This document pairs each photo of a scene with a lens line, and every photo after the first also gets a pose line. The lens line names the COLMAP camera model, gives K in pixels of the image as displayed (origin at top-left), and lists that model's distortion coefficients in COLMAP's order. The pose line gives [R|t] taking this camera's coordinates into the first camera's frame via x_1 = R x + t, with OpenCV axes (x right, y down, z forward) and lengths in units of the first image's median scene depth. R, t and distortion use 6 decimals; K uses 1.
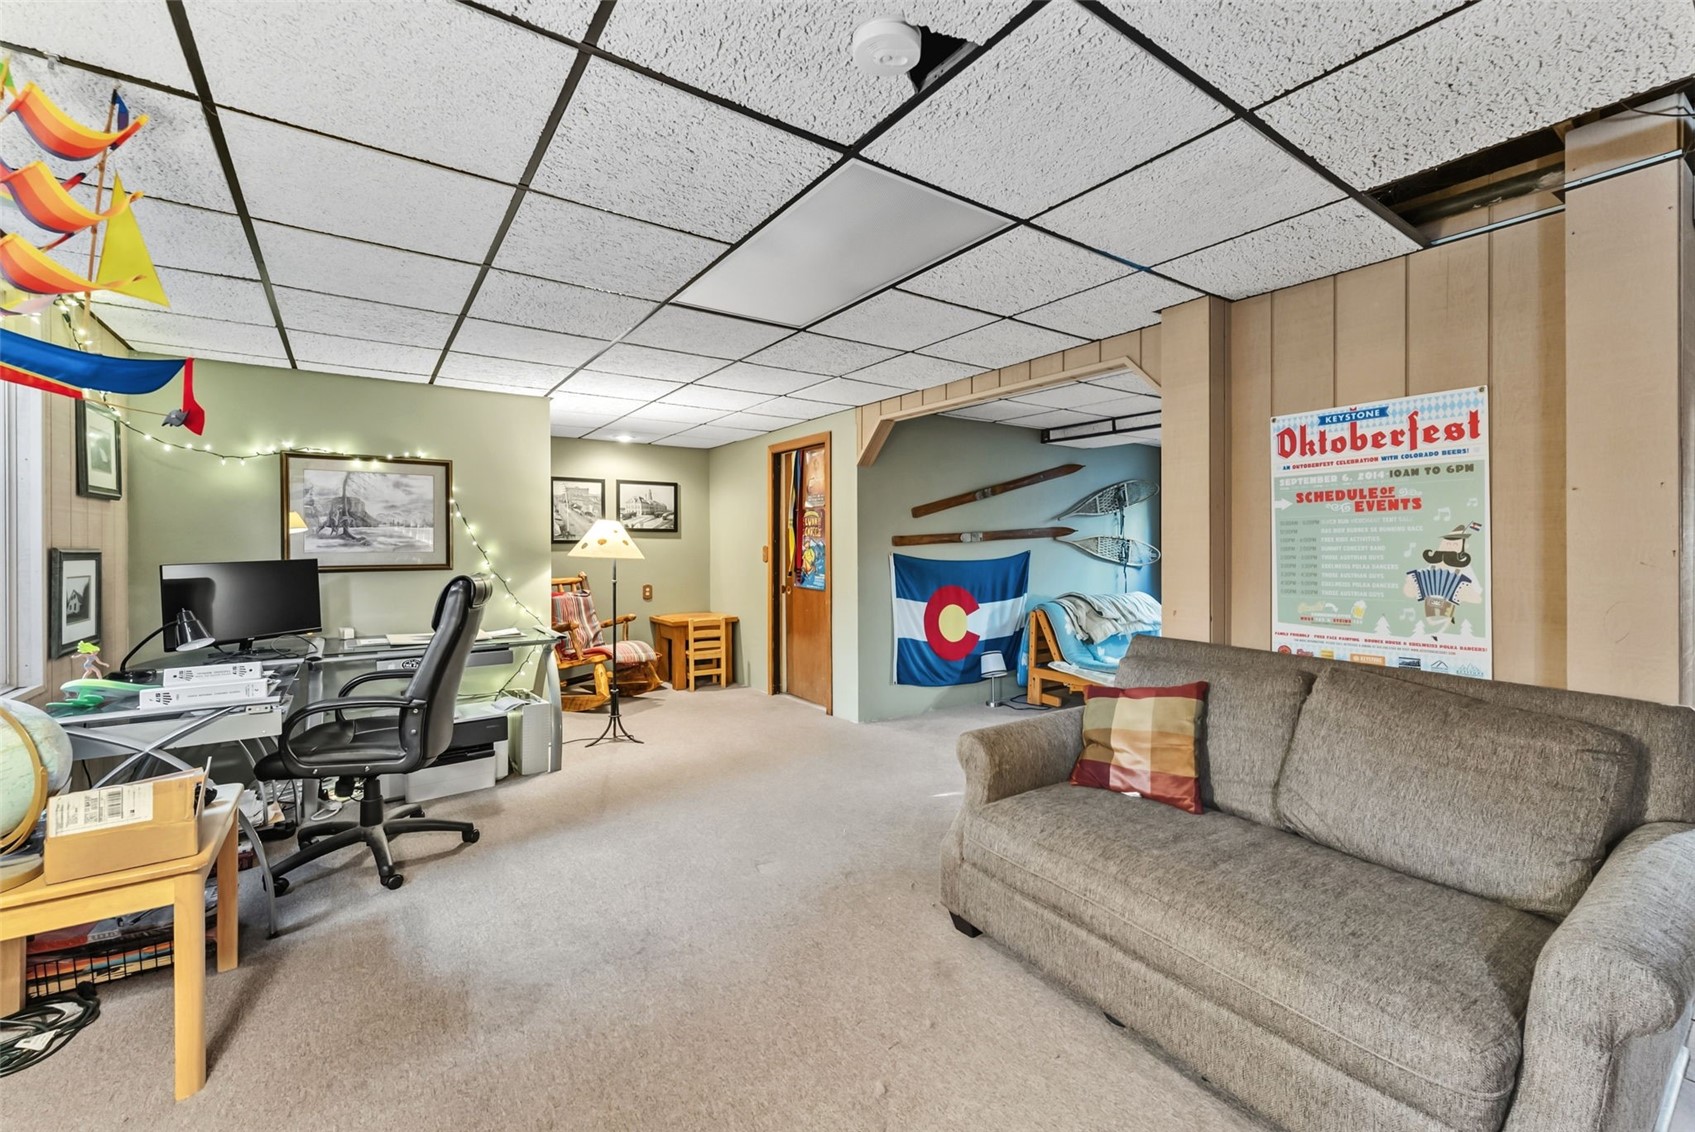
lens RADIAL K [[695.2, 0, 845.1], [0, 695.2, 555.7], [0, 0, 1]] dist [-0.000901, -0.000463]
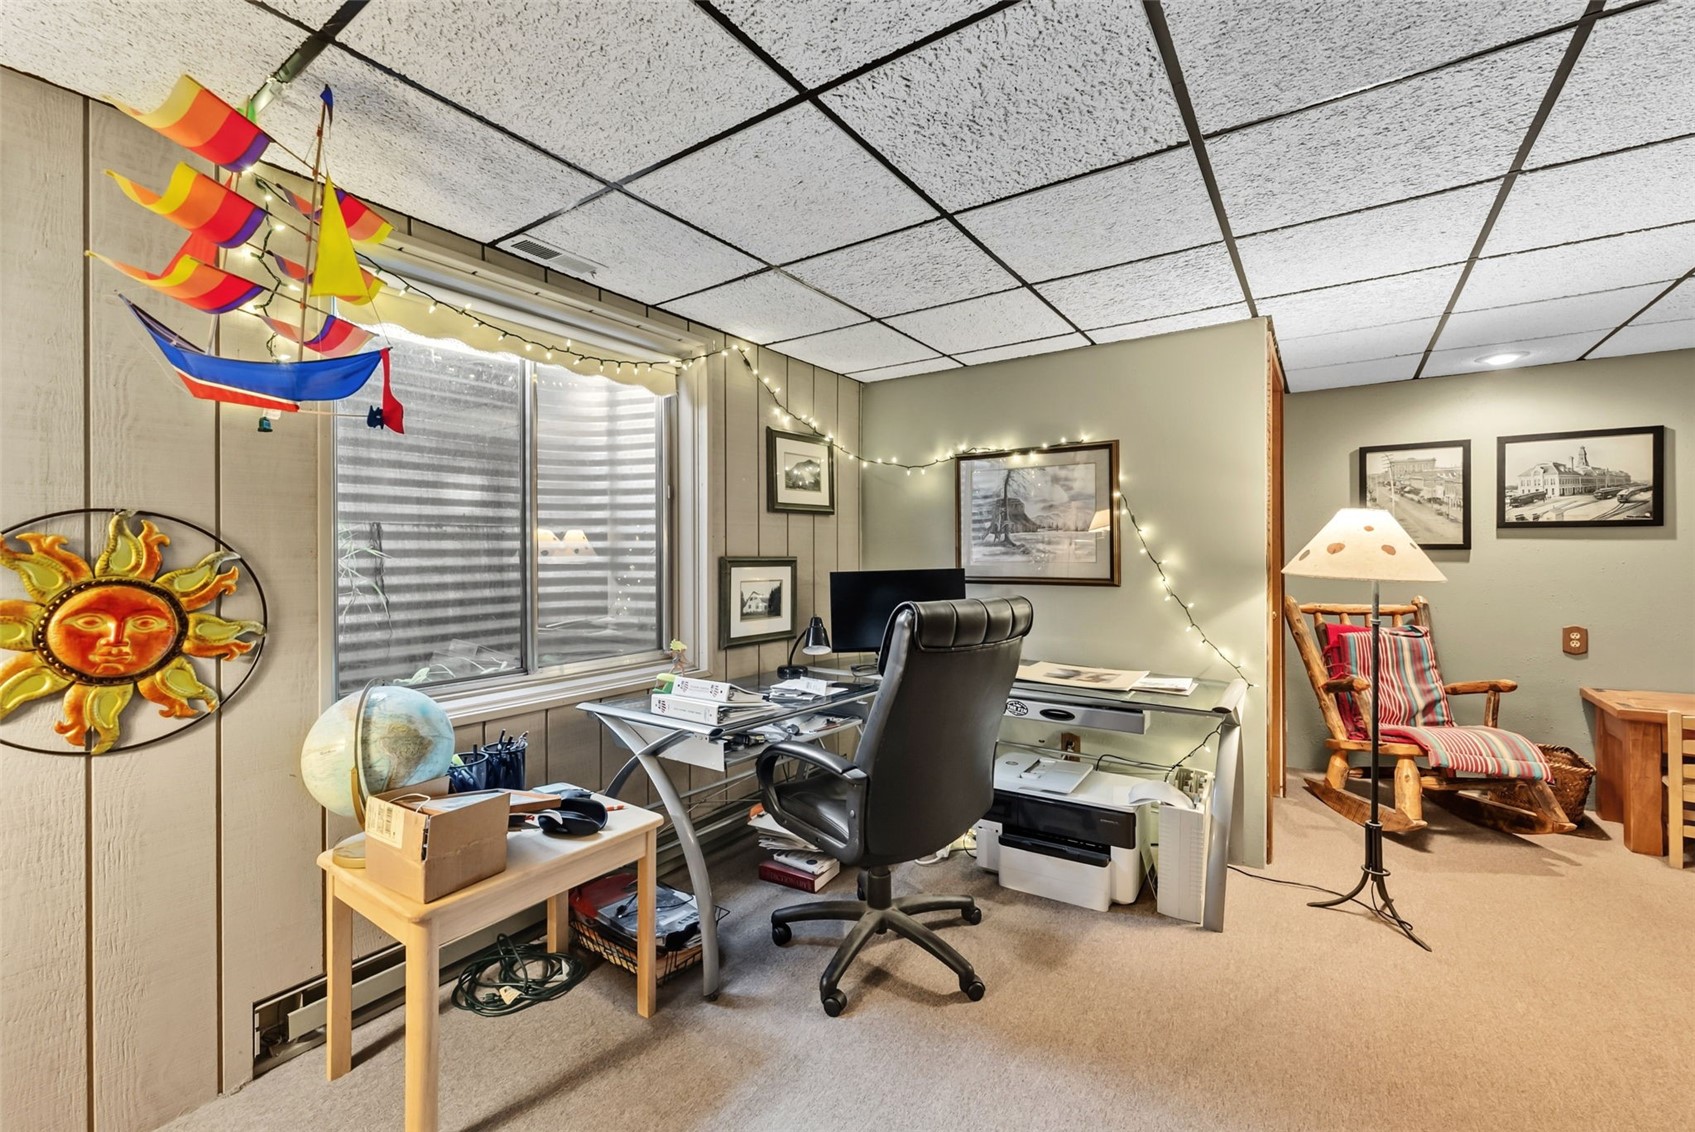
lens RADIAL K [[695.2, 0, 845.1], [0, 695.2, 555.7], [0, 0, 1]] dist [-0.000901, -0.000463]
pose [[0.342193, 0.006651, -0.939606, 0.036892], [-0.012663, 0.999917, 0.002467, -0.011463], [0.939545, 0.011054, 0.342248, 0.490978]]
